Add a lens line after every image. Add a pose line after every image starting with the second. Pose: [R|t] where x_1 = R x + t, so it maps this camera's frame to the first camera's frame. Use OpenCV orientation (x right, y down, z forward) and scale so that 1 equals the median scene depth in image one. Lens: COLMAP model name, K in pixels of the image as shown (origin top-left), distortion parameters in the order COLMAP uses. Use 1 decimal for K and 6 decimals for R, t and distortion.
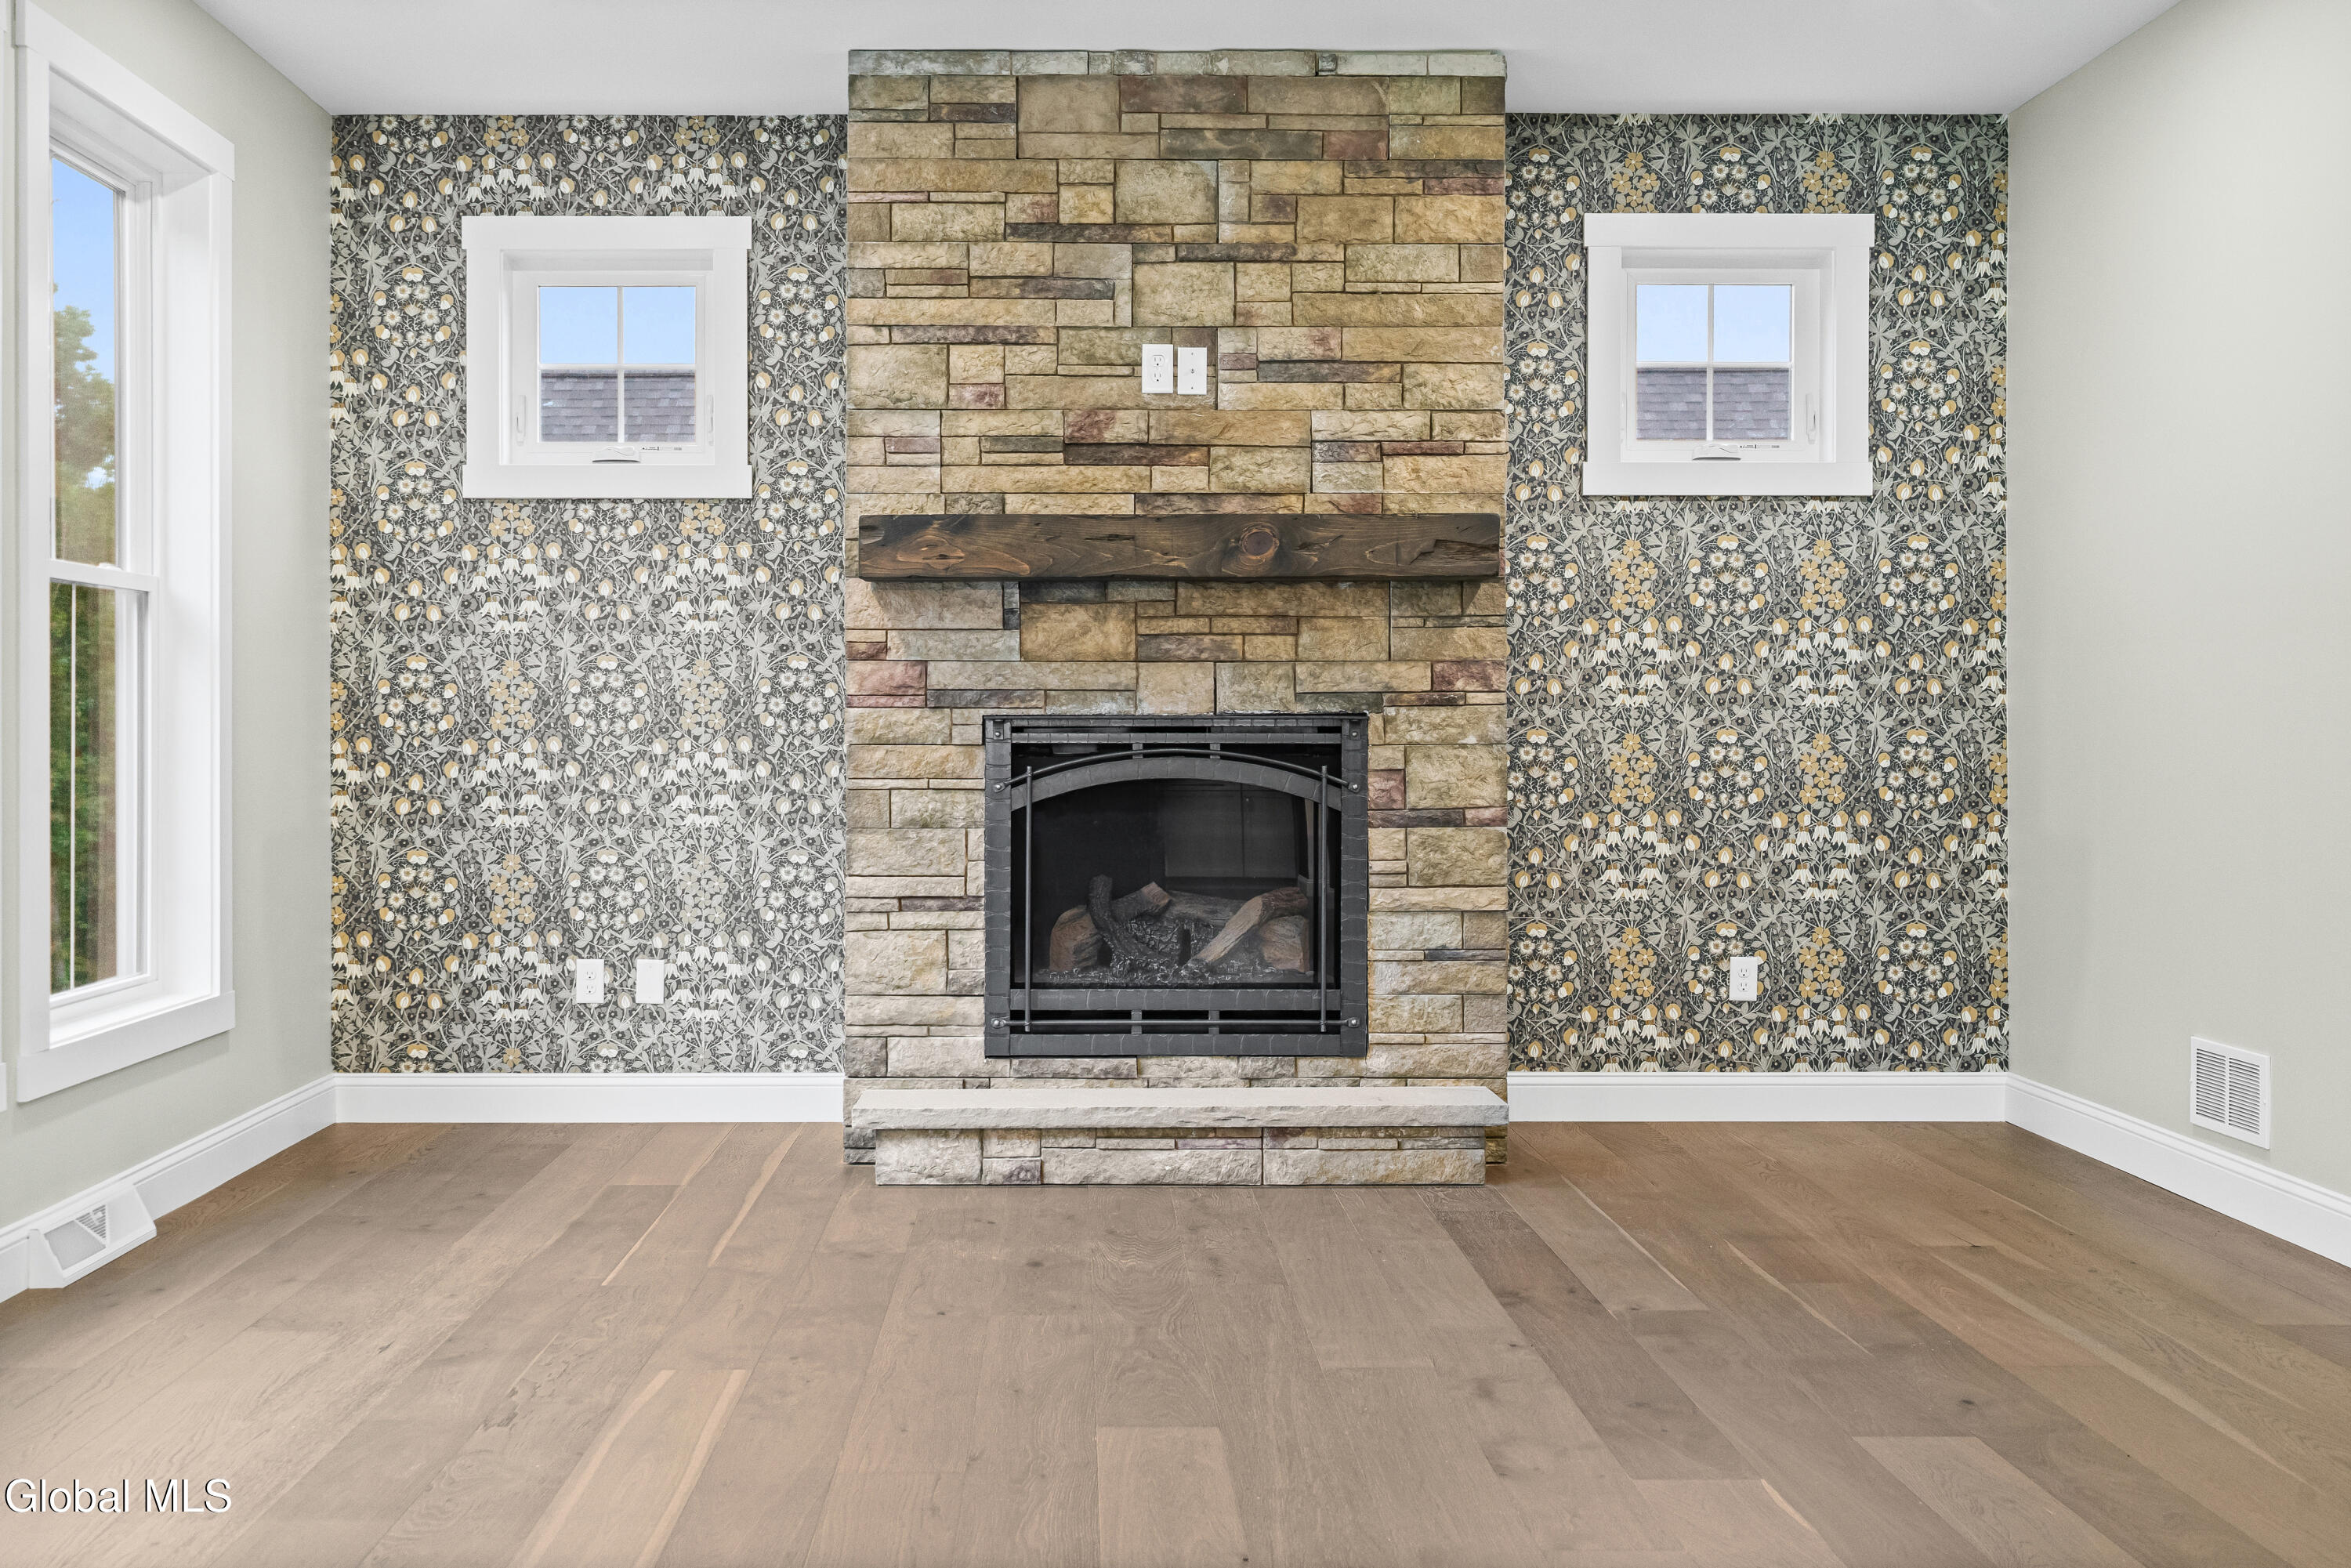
lens RADIAL K [[2378.7, 0, 1077.8], [0, 2378.7, 726.3], [0, 0, 1]] dist [0.003174, -0.000307]
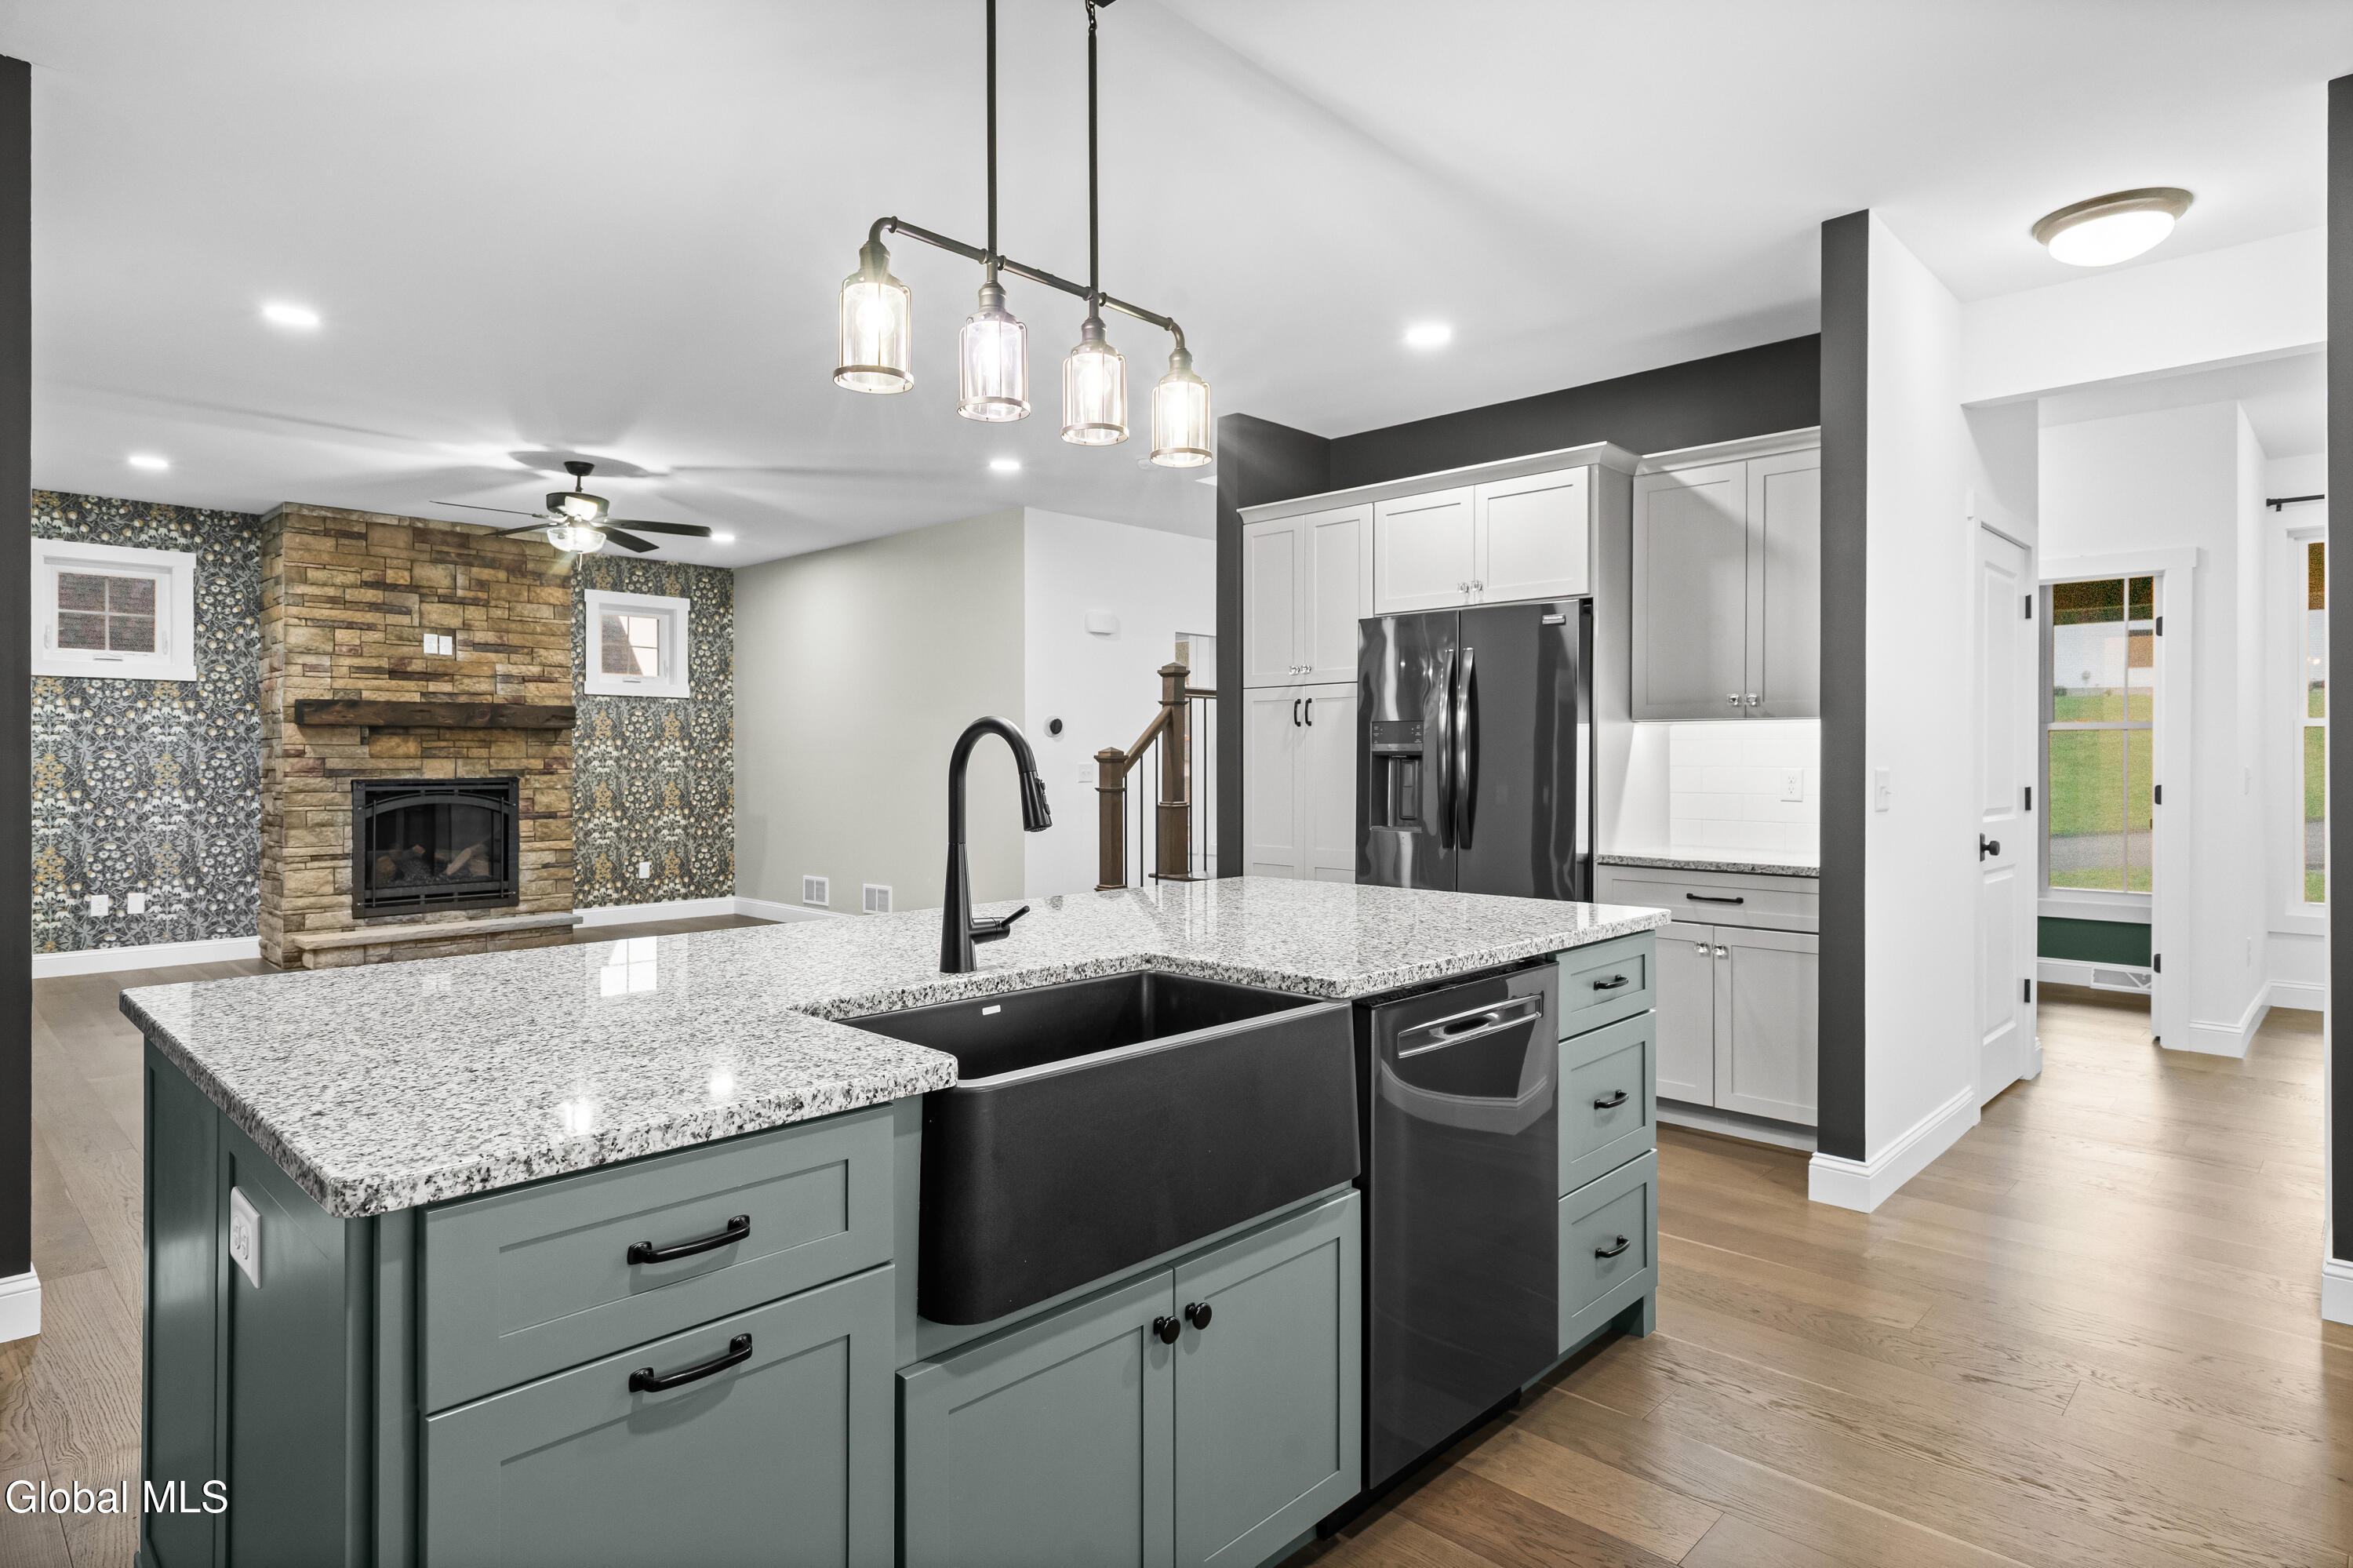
lens RADIAL K [[1268.9, 0, 1176.5], [0, 1268.9, 784.0], [0, 0, 1]] dist [0.001909, 0.000688]
pose [[0.696042, -0.013860, 0.717867, -0.353320], [-0.000854, 0.999797, 0.020132, -0.024888], [-0.718000, -0.014626, 0.695889, -0.478906]]
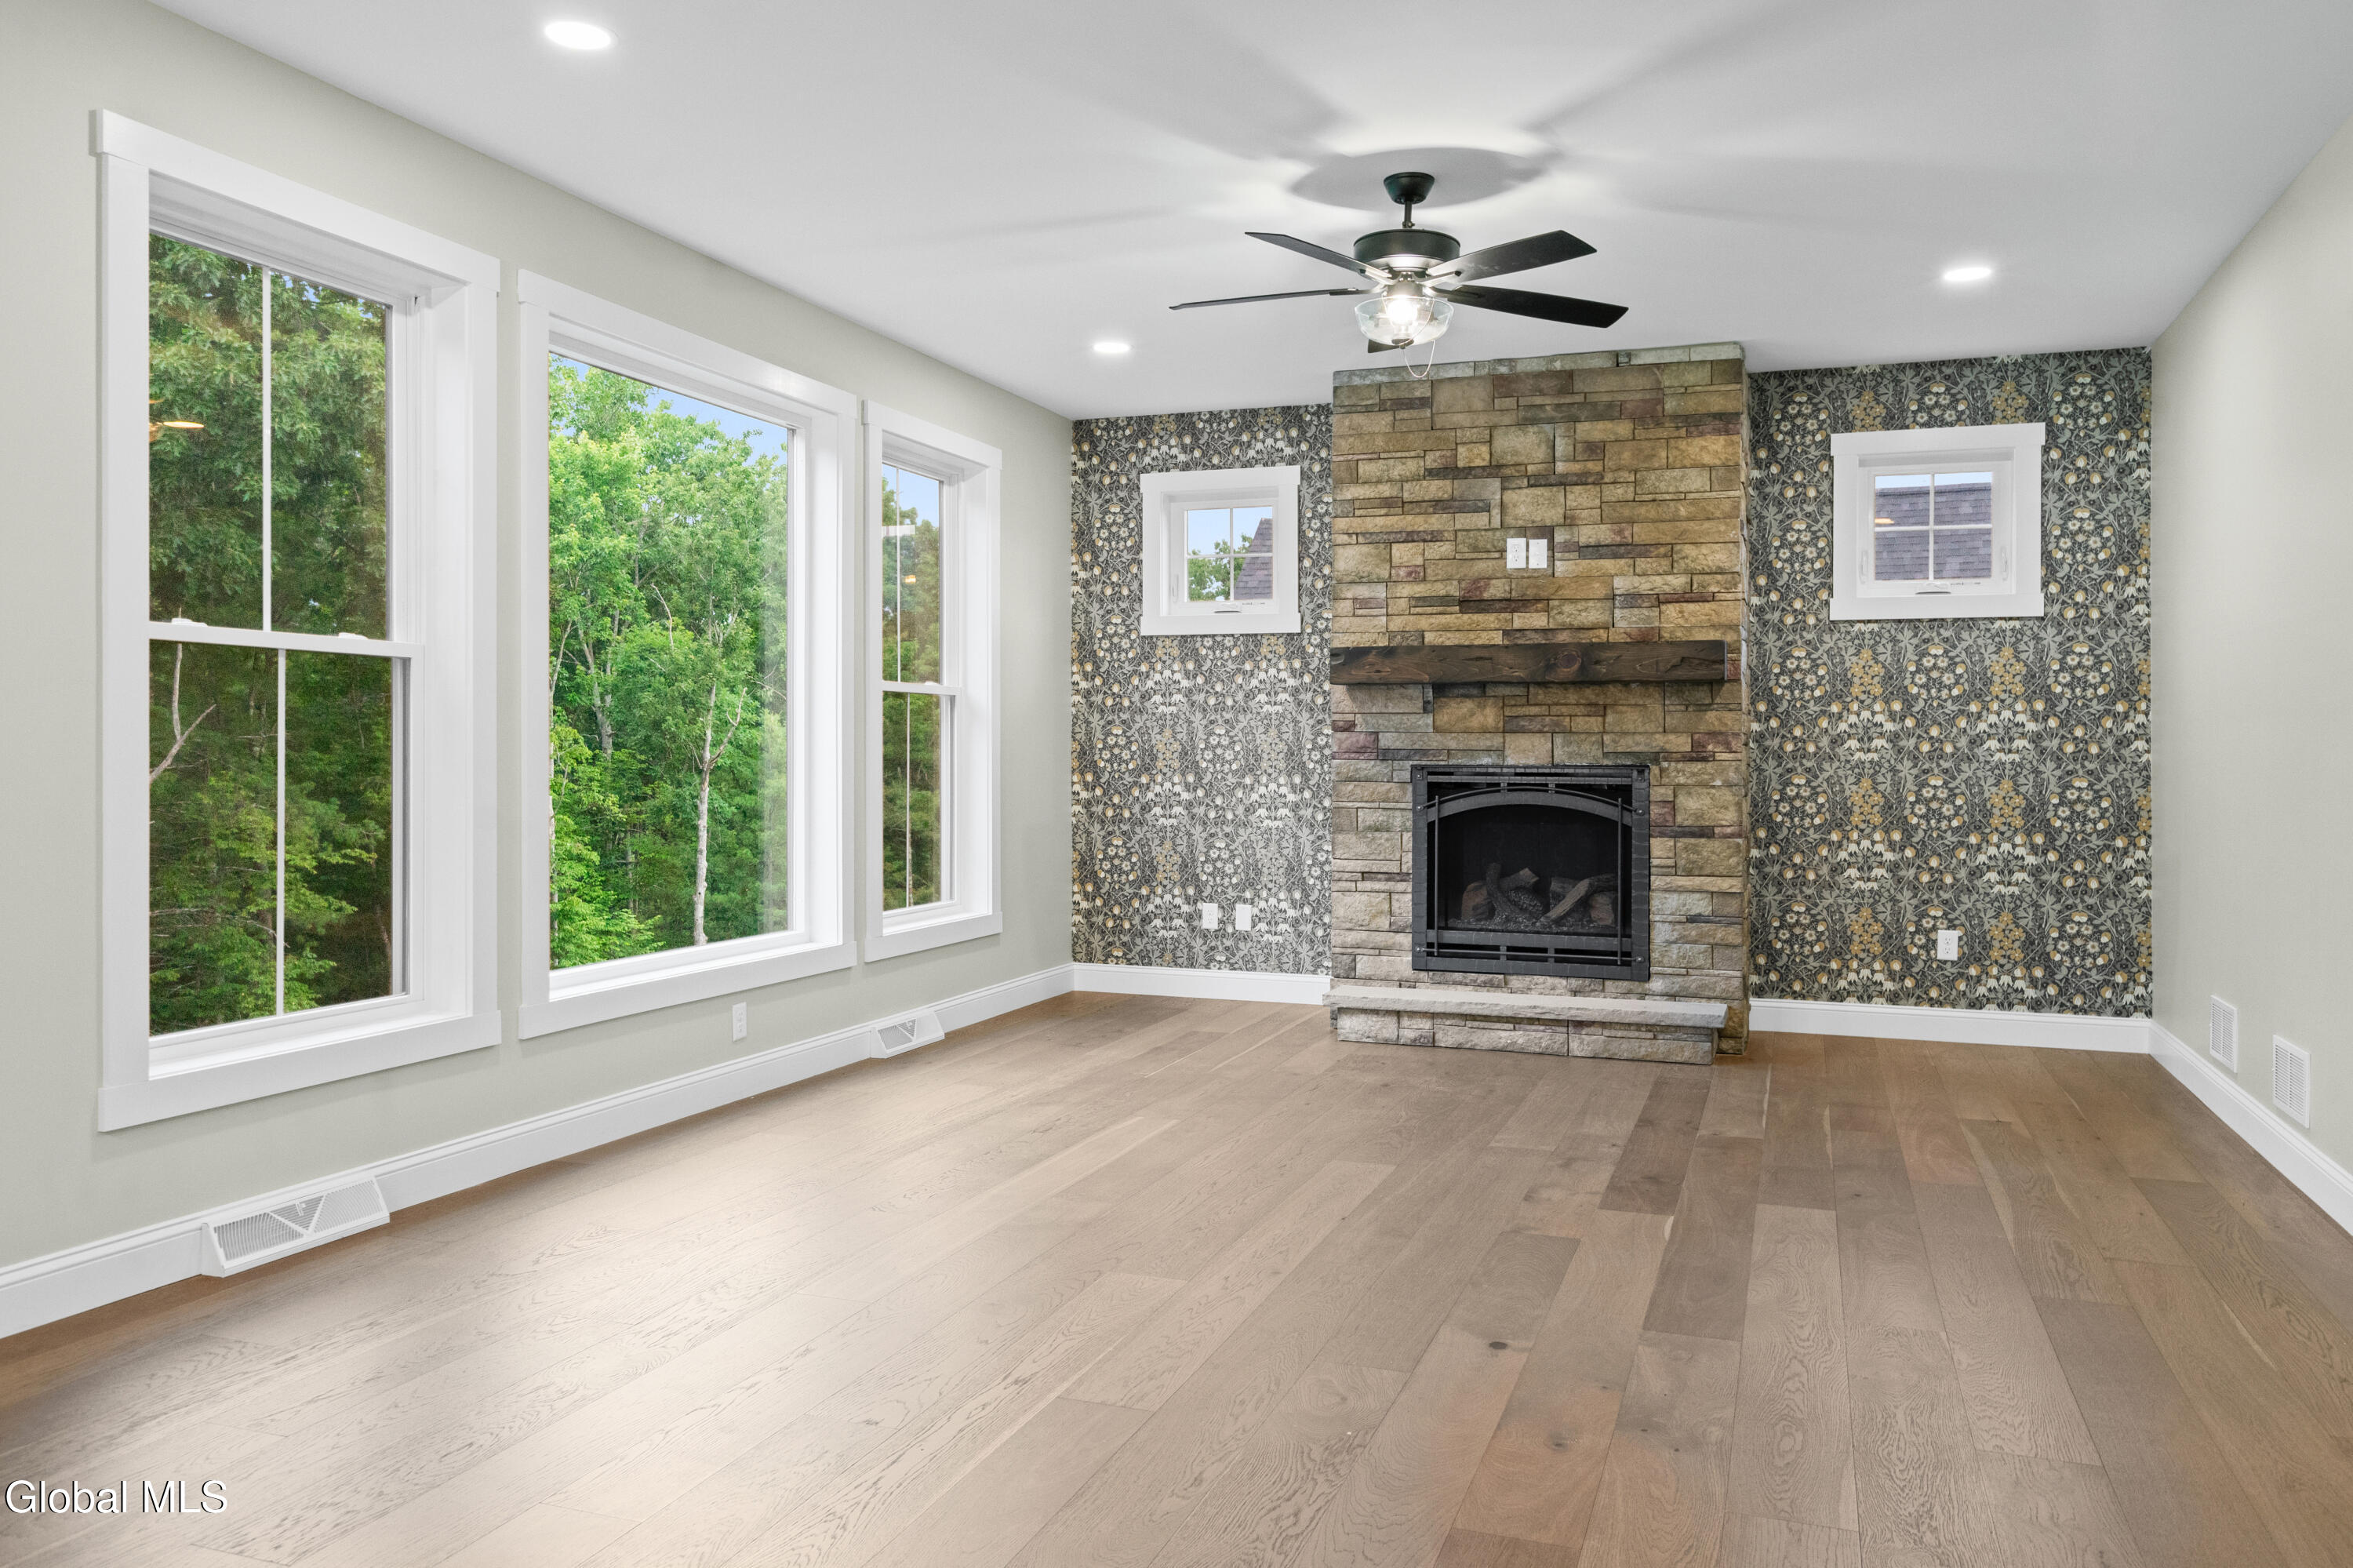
lens RADIAL K [[1703.5, 0, 1174.3], [0, 1703.5, 758.0], [0, 0, 1]] dist [0.003960, 0.001796]
pose [[0.937185, 0.006841, -0.348766, 0.200842], [-0.005019, 0.999969, 0.006126, -0.014293], [0.348797, -0.003991, 0.937190, -0.160967]]
